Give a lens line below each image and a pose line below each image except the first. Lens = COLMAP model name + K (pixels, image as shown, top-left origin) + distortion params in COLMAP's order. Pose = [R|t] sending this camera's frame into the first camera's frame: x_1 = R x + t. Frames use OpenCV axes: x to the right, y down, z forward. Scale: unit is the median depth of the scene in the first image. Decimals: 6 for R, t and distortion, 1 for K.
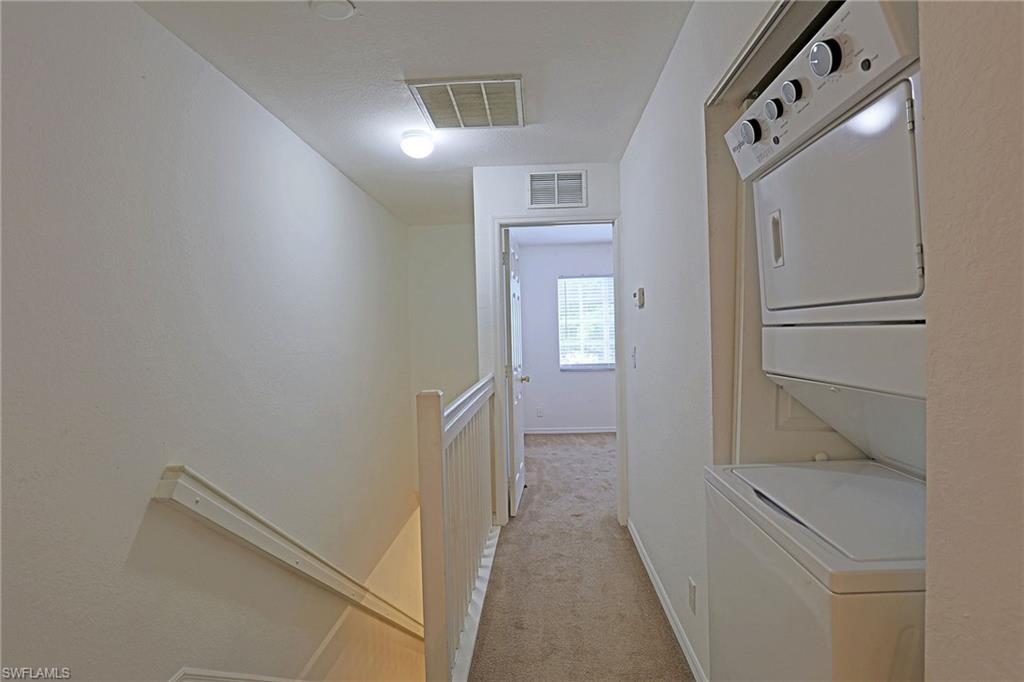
lens RADIAL K [[504.7, 0, 512.0], [0, 504.7, 341.0], [0, 0, 1]] dist [-0.003352, -0.000758]
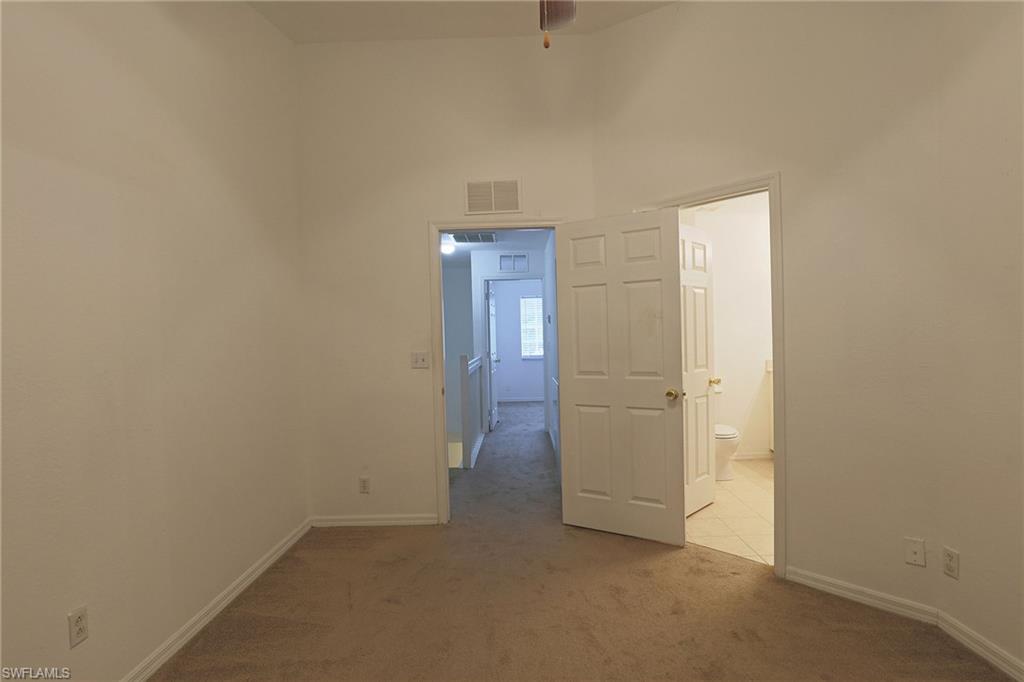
lens RADIAL K [[504.7, 0, 512.0], [0, 504.7, 341.0], [0, 0, 1]] dist [-0.003352, -0.000758]
pose [[0.998852, -0.000691, 0.047904, -0.010592], [0.000749, 0.999999, -0.001208, 0.009908], [-0.047903, 0.001243, 0.998851, -0.892188]]
